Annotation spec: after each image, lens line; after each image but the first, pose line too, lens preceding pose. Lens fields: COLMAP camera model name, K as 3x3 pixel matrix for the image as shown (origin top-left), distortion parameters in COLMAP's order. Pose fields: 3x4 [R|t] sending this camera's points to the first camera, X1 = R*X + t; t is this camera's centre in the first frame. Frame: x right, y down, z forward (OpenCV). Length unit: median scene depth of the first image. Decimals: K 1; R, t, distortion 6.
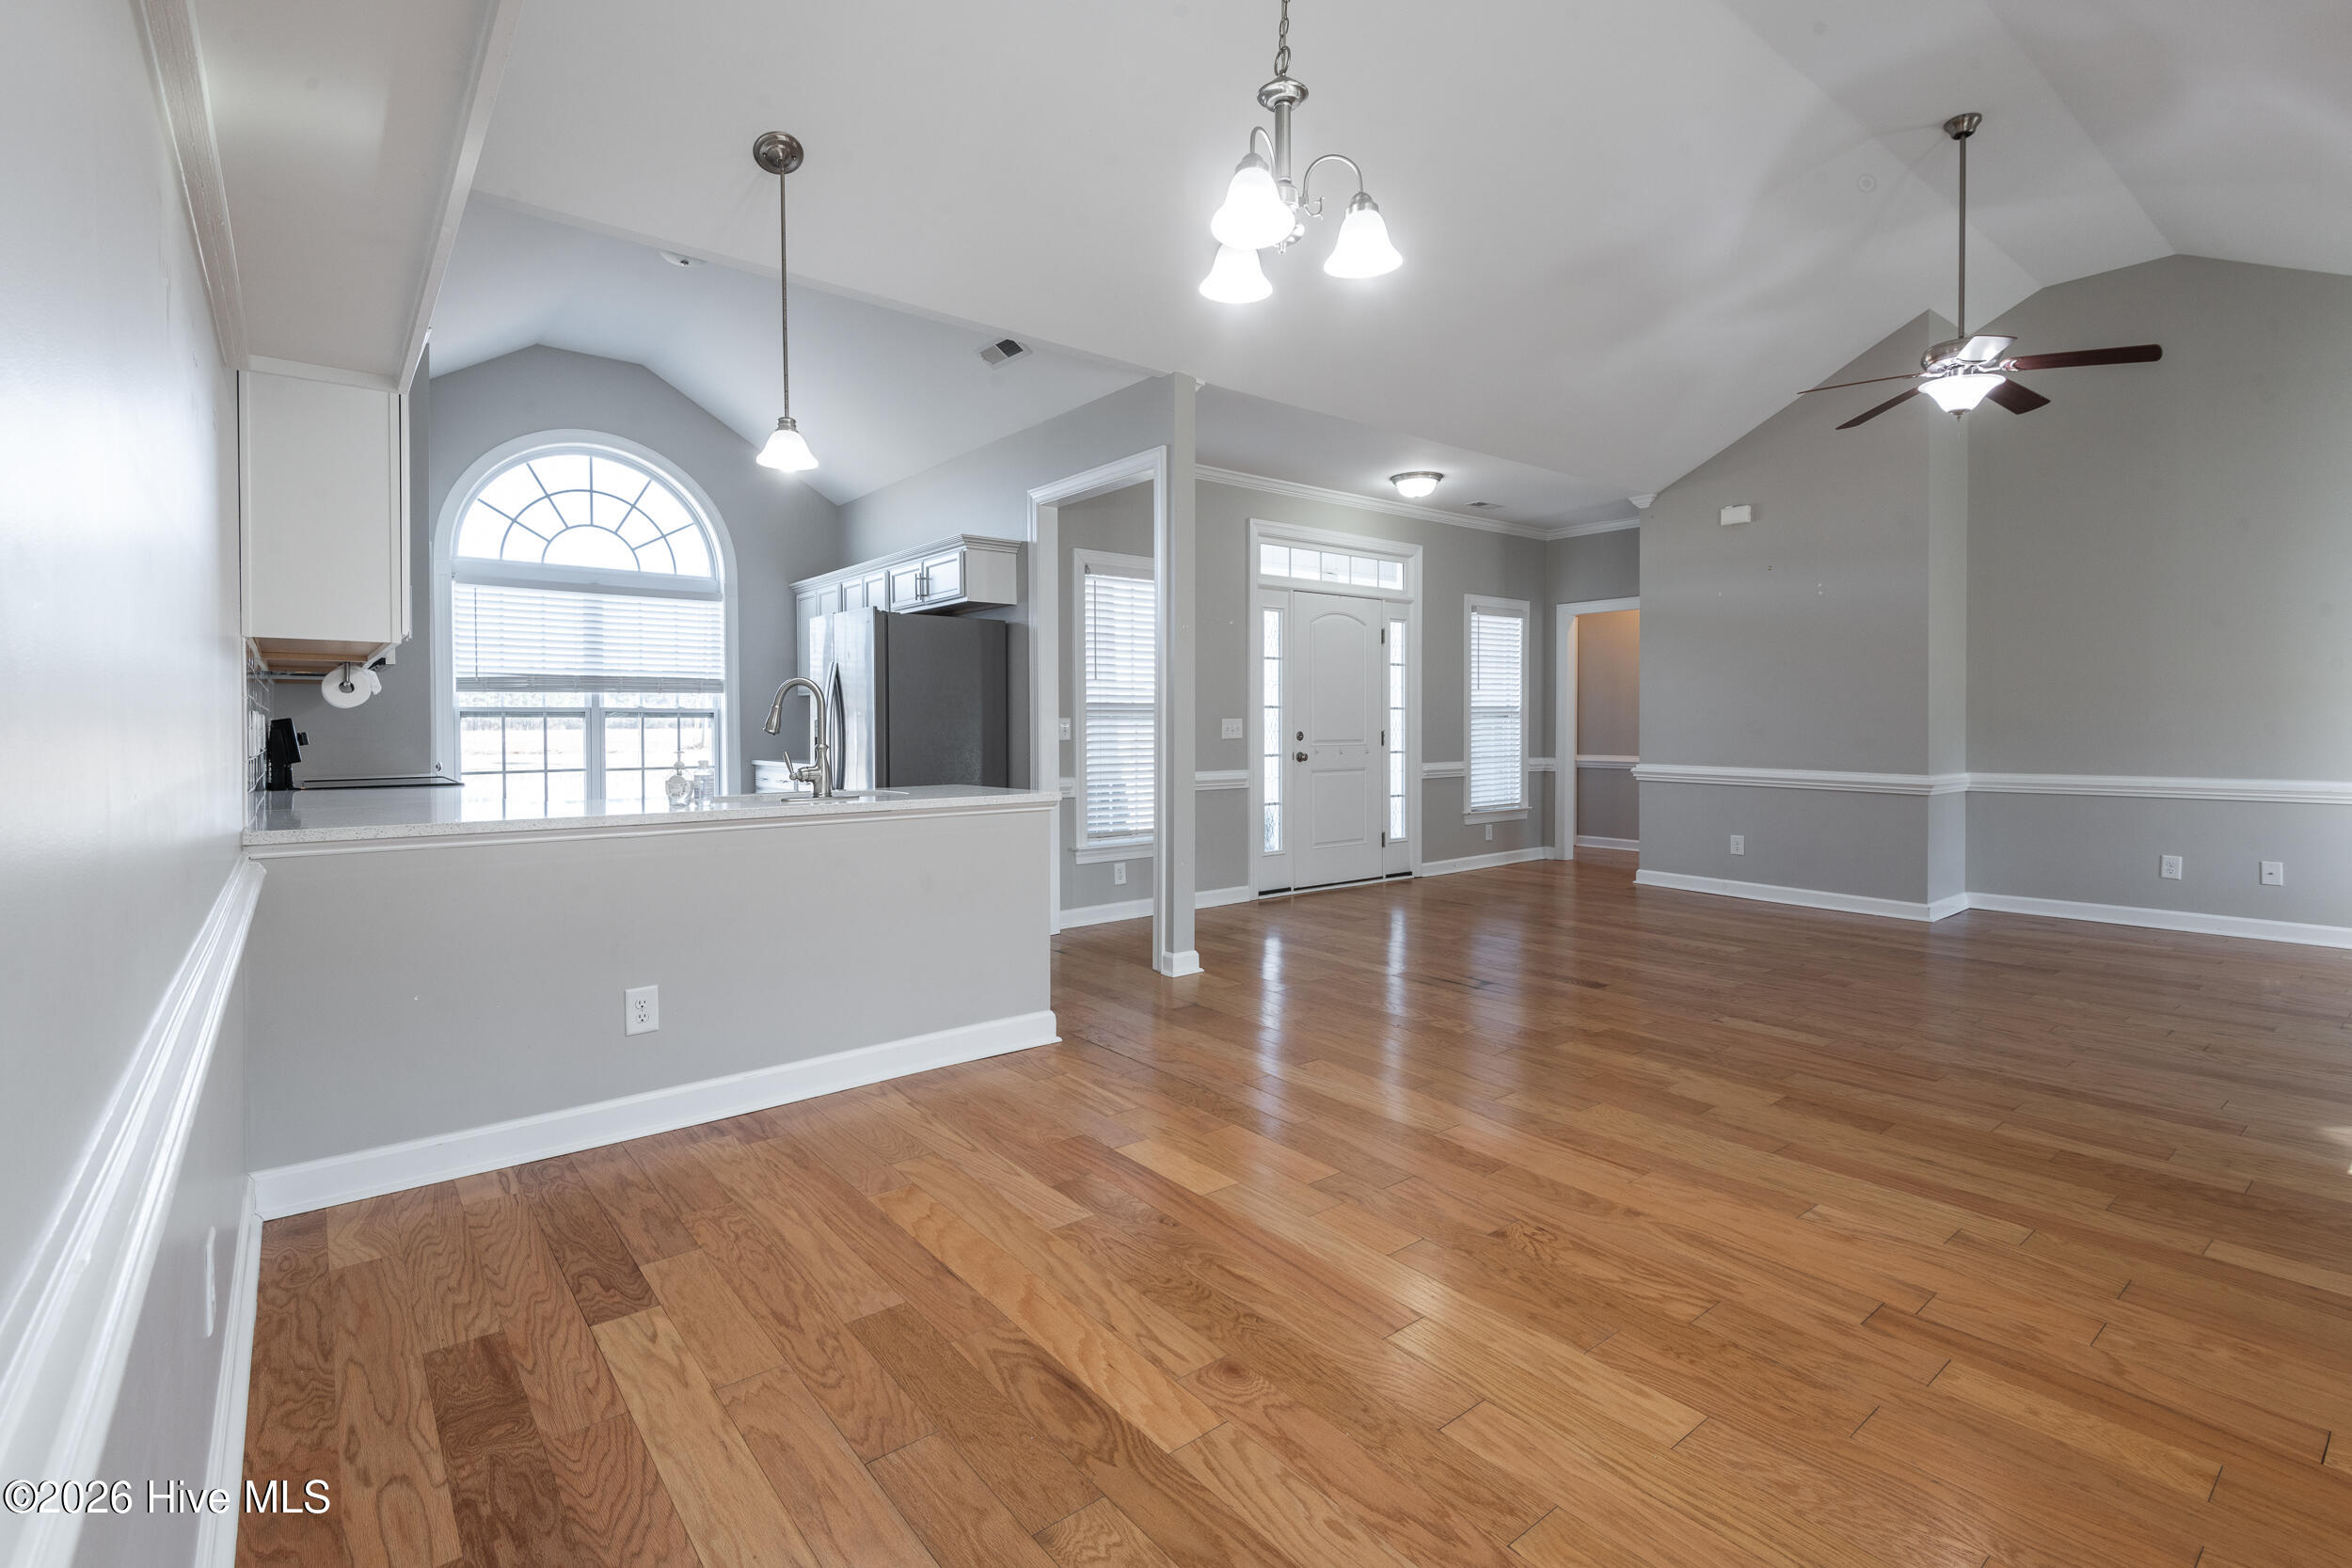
lens RADIAL K [[1175.0, 0, 1171.7], [0, 1175.0, 735.4], [0, 0, 1]] dist [0.001361, -0.005019]
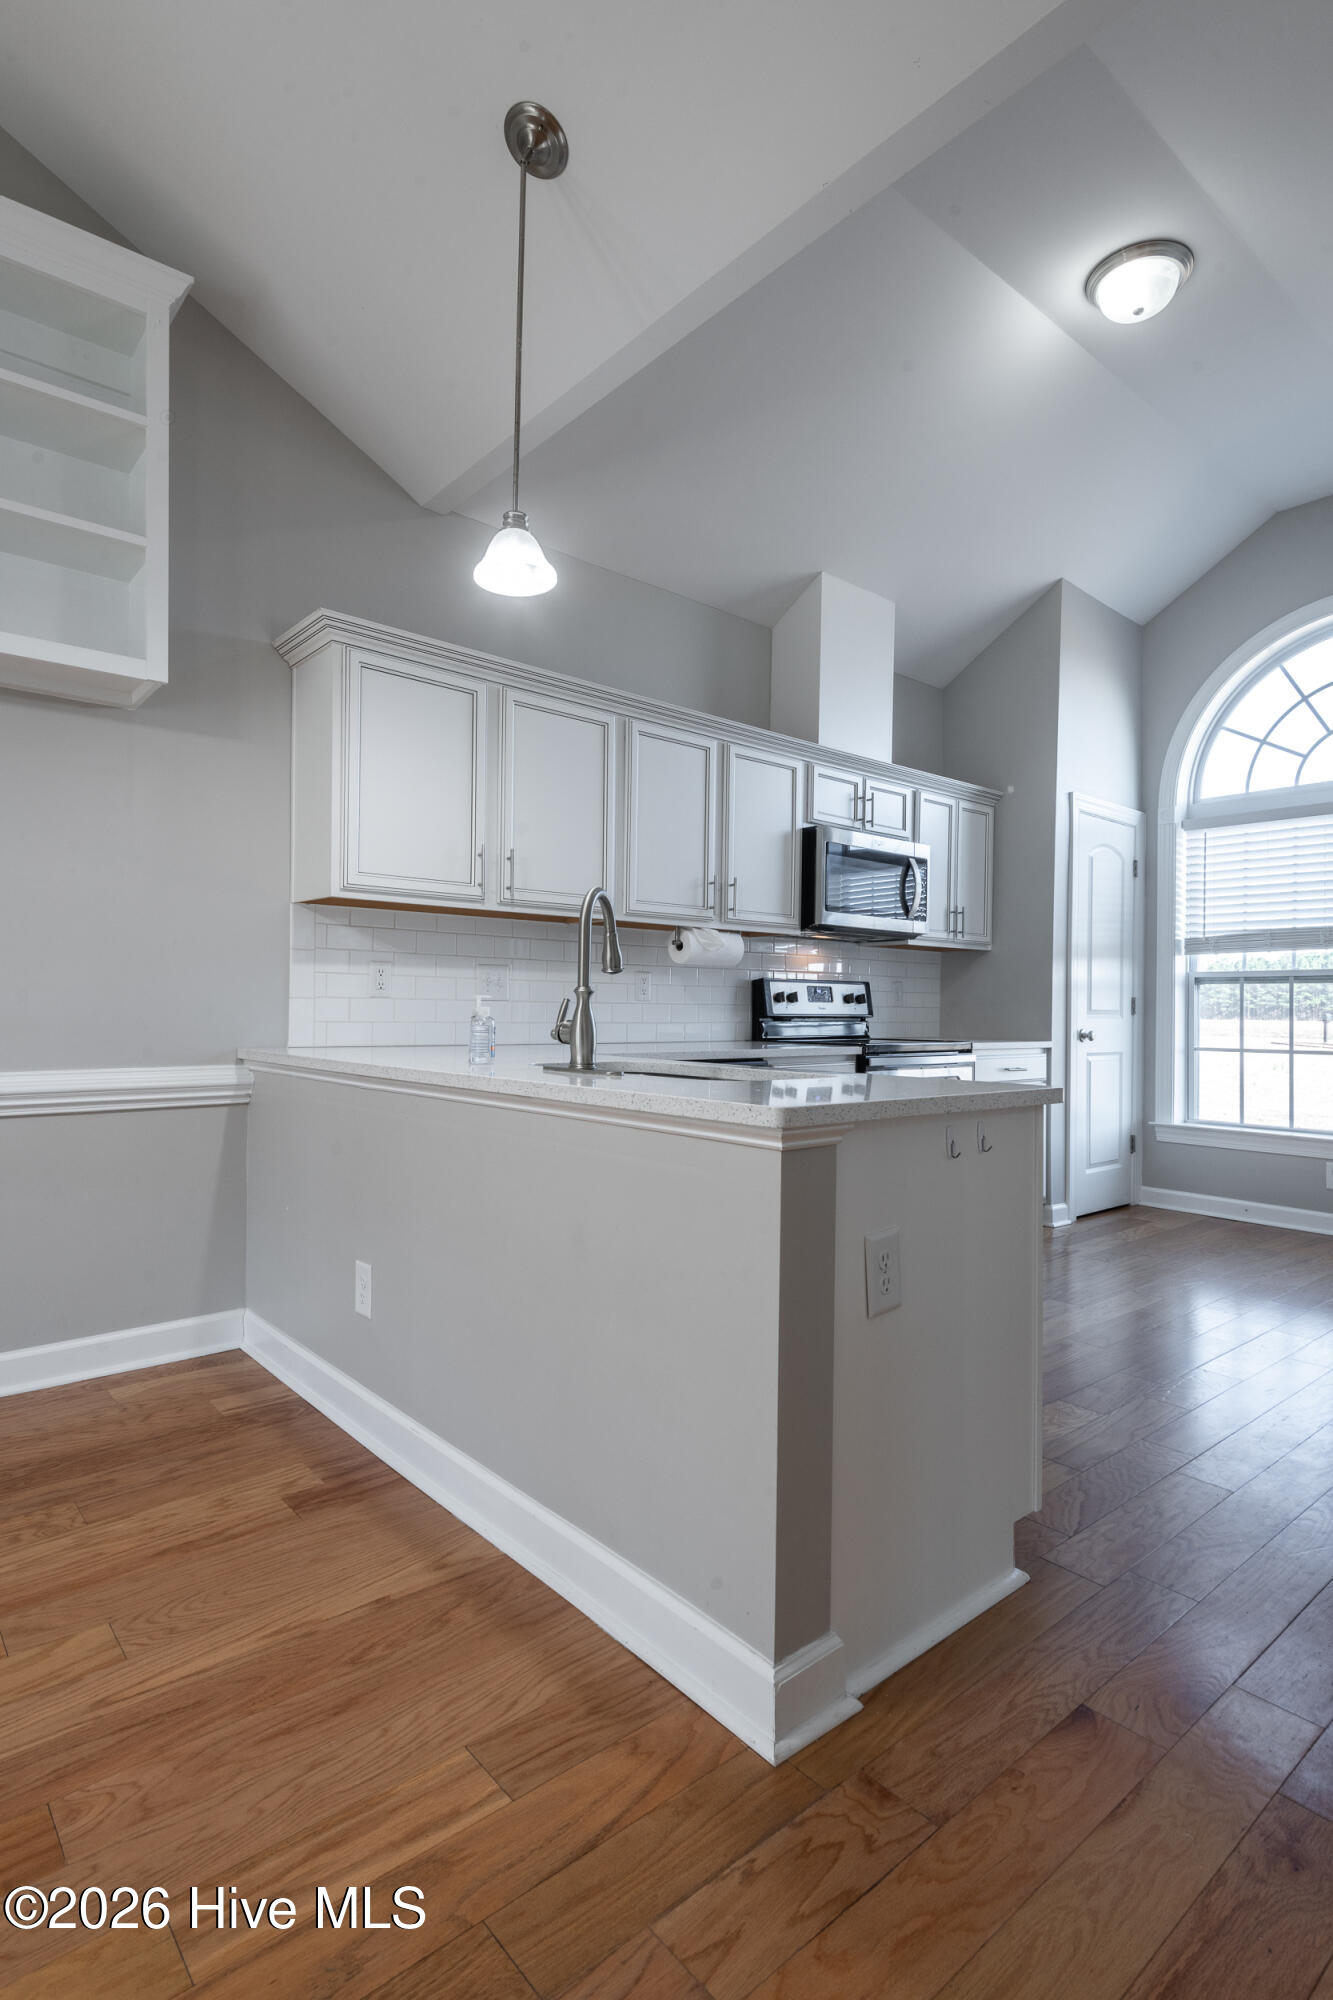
lens RADIAL K [[1023.1, 0, 651.0], [0, 1023.1, 986.8], [0, 0, 1]] dist [0.026873, -0.001391]
pose [[0.001930, -0.014563, -0.999892, 0.149117], [-0.026059, 0.999554, -0.014608, 0.007737], [0.999659, 0.026085, 0.001549, 0.573008]]
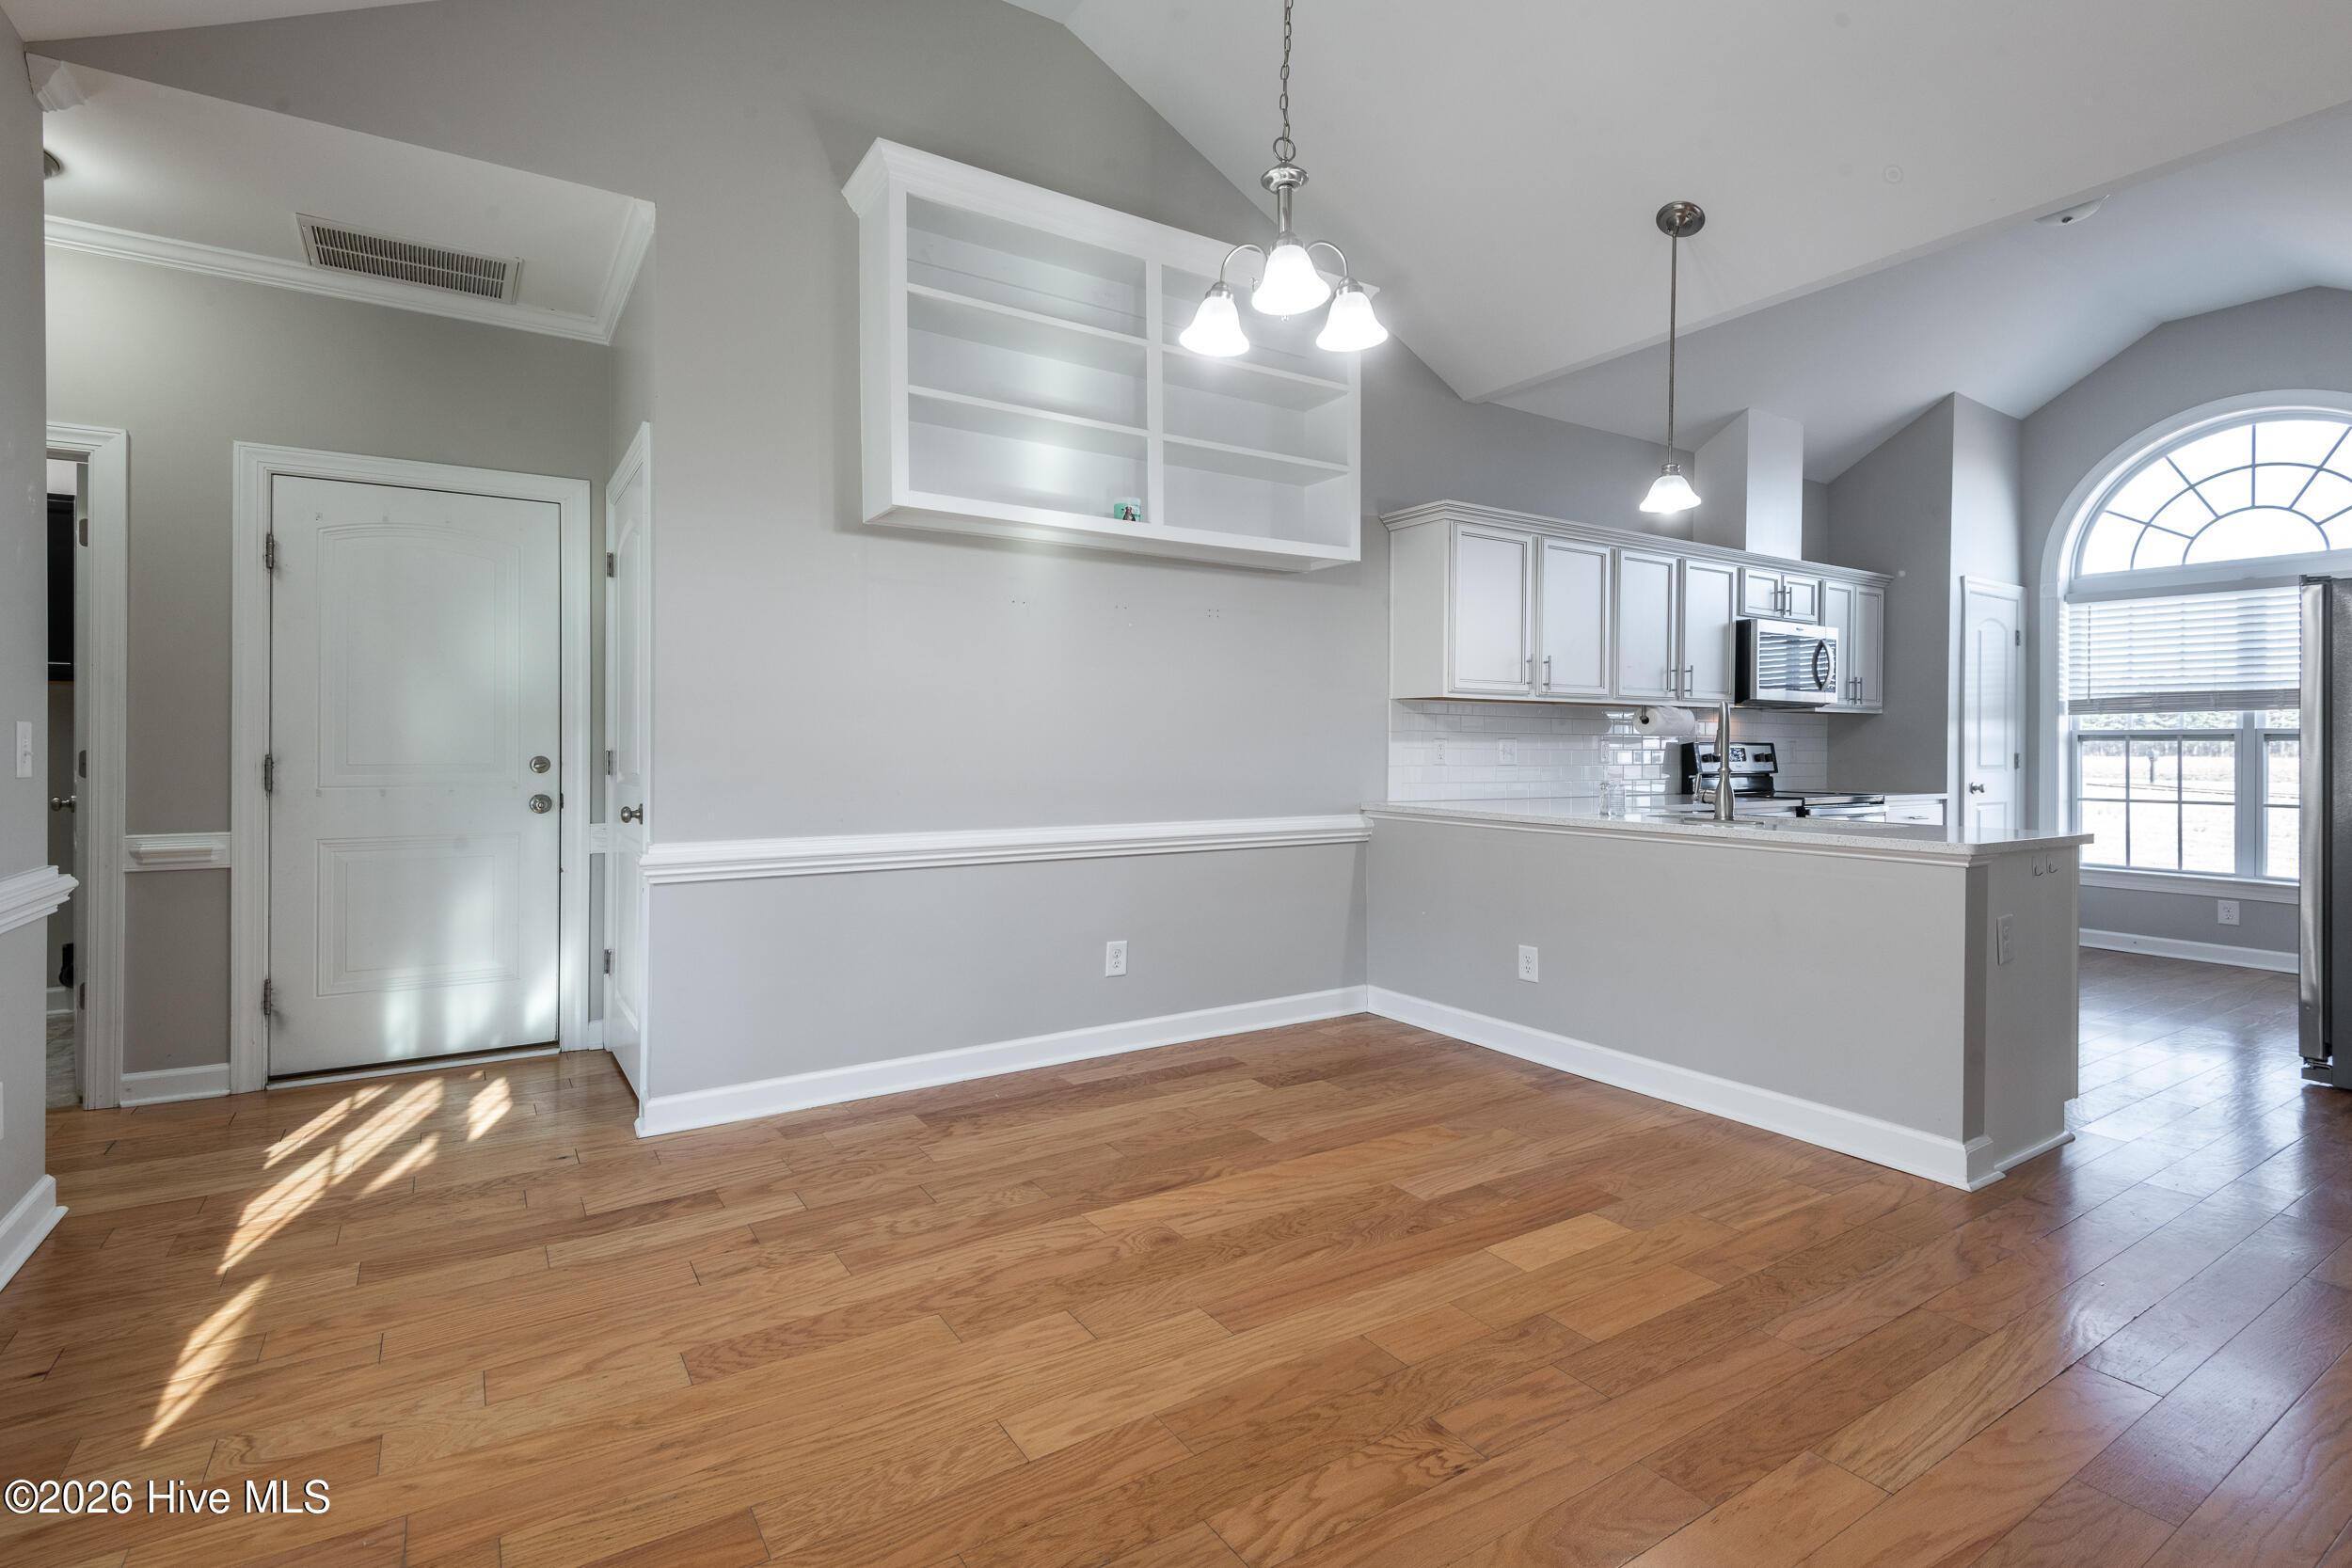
lens RADIAL K [[1082.7, 0, 1128.0], [0, 1082.7, 738.2], [0, 0, 1]] dist [0.012360, -0.006932]
pose [[-0.160126, -0.000290, -0.987097, 0.390402], [-0.016145, 0.999867, 0.002325, -0.006797], [0.986965, 0.016309, -0.160109, 0.355542]]
